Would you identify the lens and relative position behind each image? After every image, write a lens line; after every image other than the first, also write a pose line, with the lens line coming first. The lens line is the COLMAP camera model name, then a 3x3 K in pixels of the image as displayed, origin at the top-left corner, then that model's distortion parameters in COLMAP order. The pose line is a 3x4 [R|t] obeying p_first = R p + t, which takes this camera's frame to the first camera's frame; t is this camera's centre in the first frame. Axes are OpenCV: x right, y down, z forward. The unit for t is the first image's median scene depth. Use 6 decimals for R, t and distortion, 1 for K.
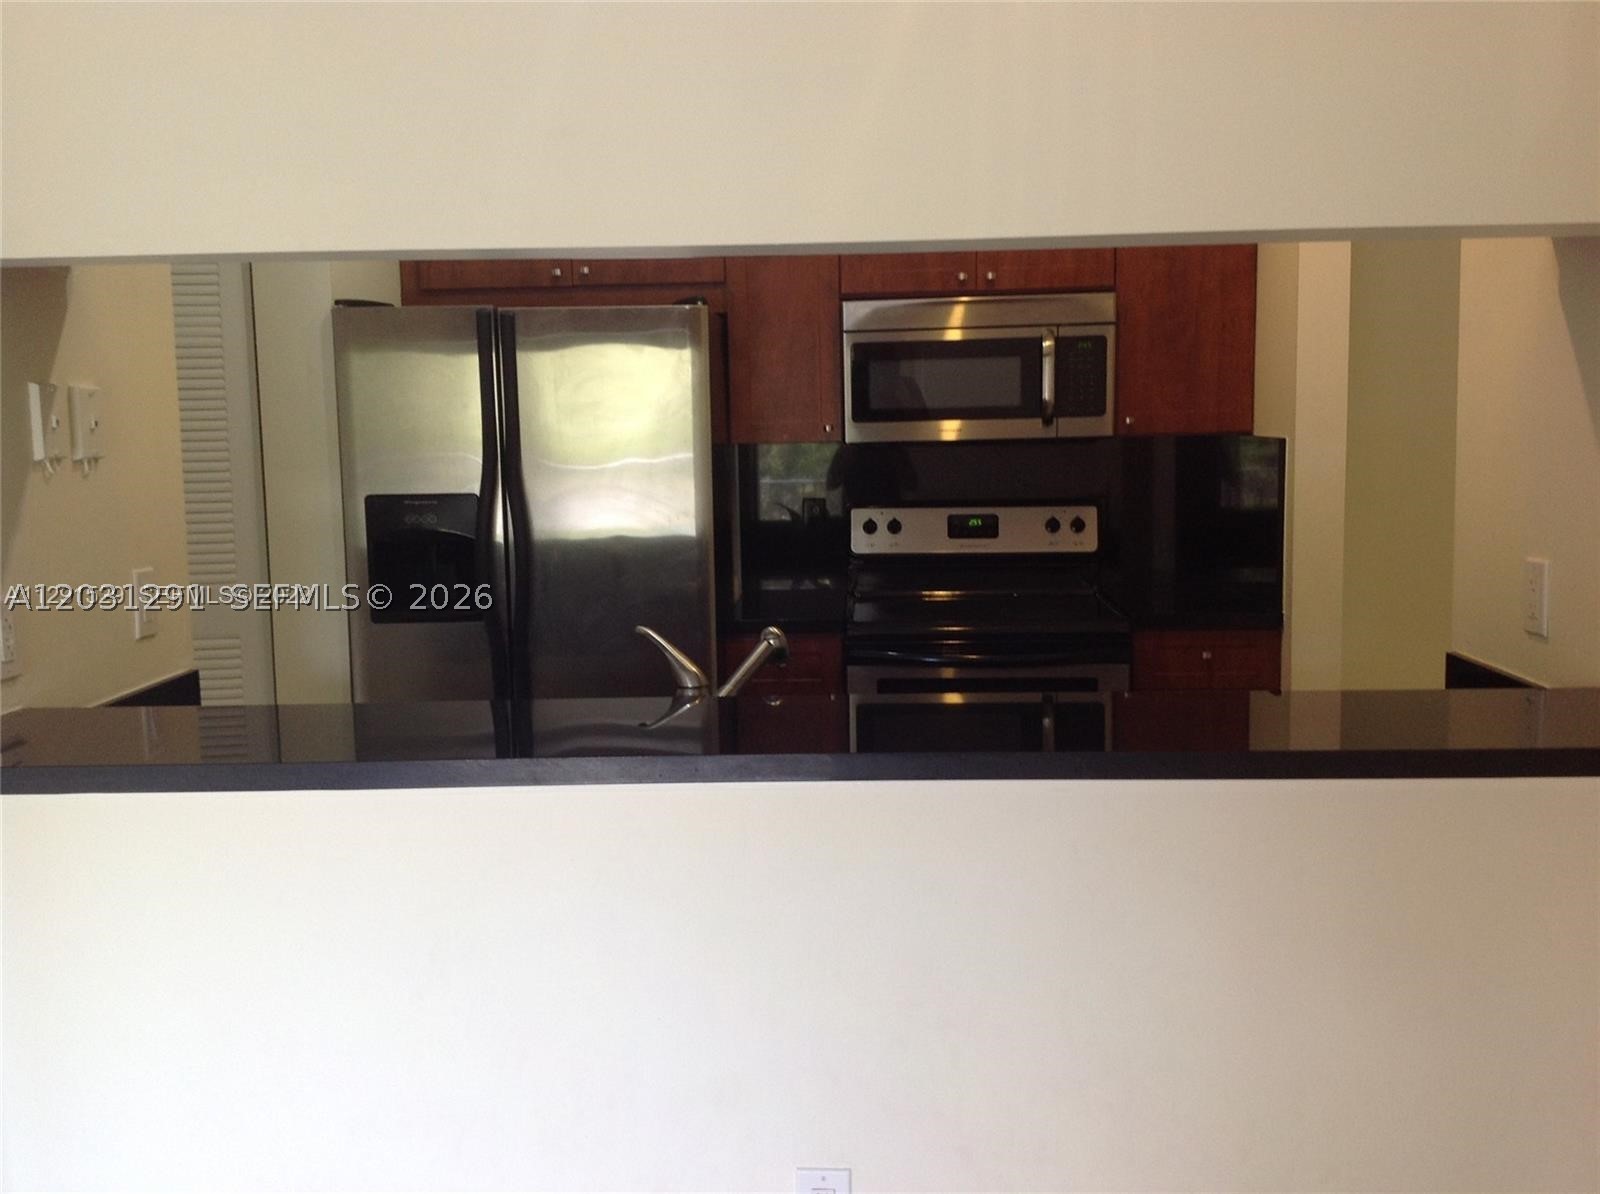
lens RADIAL K [[1520.8, 0, 801.3], [0, 1520.8, 589.6], [0, 0, 1]] dist [0.134030, -0.000375]
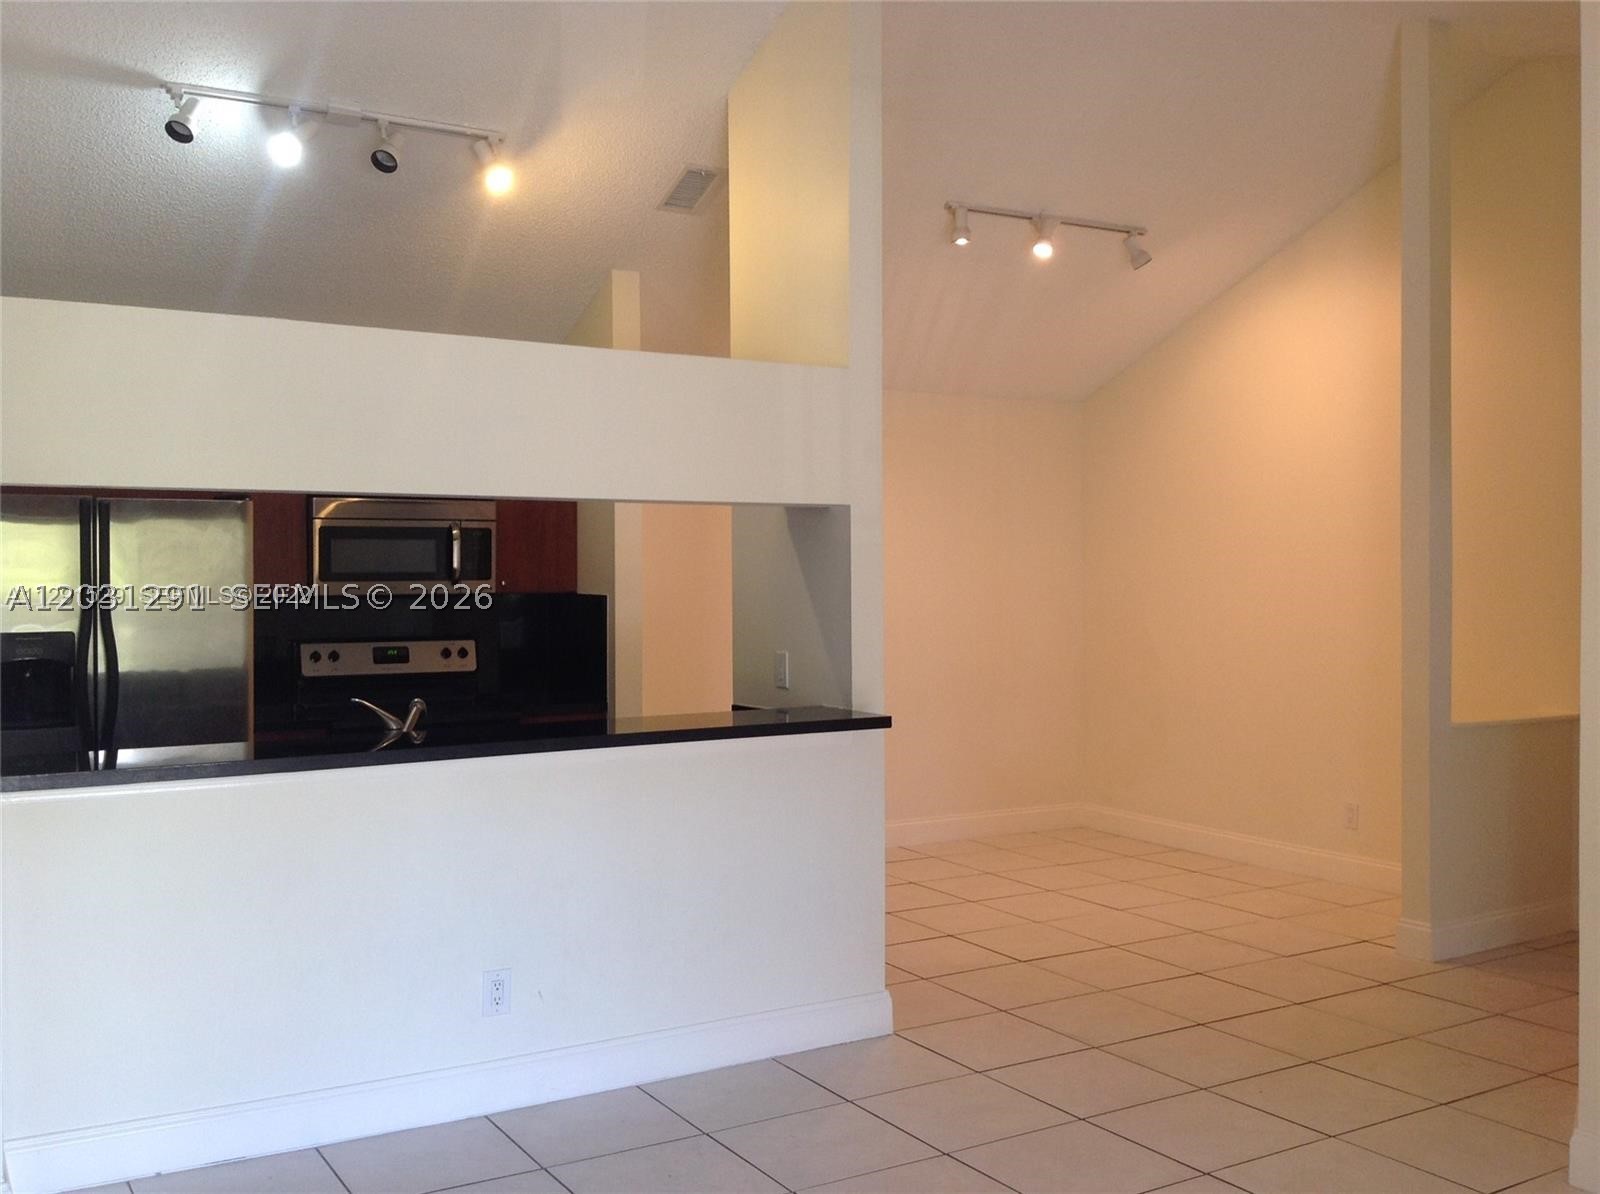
lens RADIAL K [[1520.8, 0, 801.3], [0, 1520.8, 589.6], [0, 0, 1]] dist [0.134030, -0.000375]
pose [[0.840013, 0.007499, 0.542515, -0.368595], [0.049598, 0.994657, -0.090545, 0.049868], [-0.540295, 0.102967, 0.835152, -0.440003]]
